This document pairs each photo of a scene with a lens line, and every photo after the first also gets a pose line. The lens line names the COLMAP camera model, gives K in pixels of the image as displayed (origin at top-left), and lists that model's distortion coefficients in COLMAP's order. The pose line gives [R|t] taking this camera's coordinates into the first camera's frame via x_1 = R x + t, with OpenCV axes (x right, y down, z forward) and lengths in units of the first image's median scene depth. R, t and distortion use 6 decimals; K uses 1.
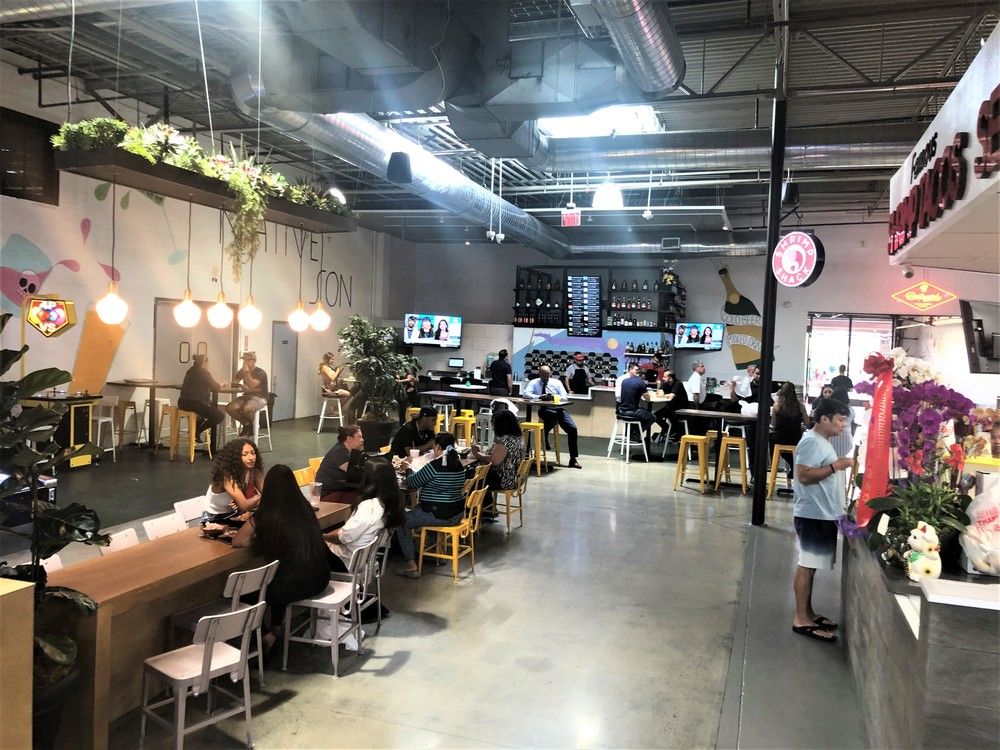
lens RADIAL K [[820.8, 0, 497.8], [0, 820.8, 374.2], [0, 0, 1]] dist [0.002789, 0.000304]
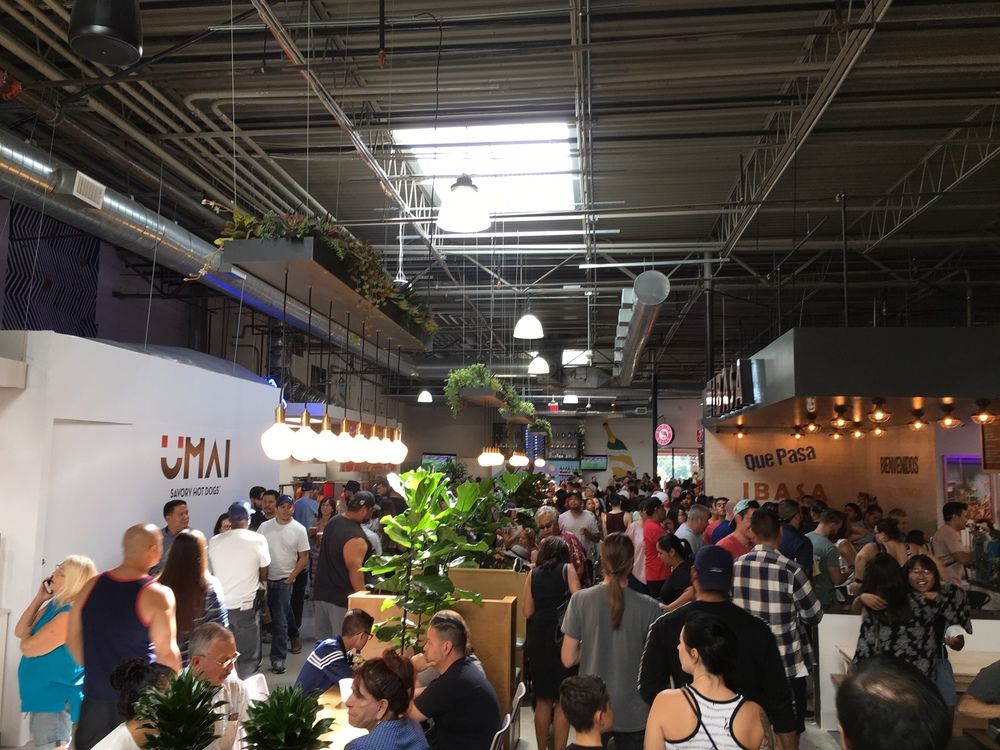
lens RADIAL K [[832.6, 0, 499.2], [0, 832.6, 374.1], [0, 0, 1]] dist [0.000078, 0.000008]
pose [[0.977316, 0.002801, 0.211768, -0.330741], [0.029139, 0.988625, -0.147553, 0.022236], [-0.209772, 0.150376, 0.966117, -0.687698]]
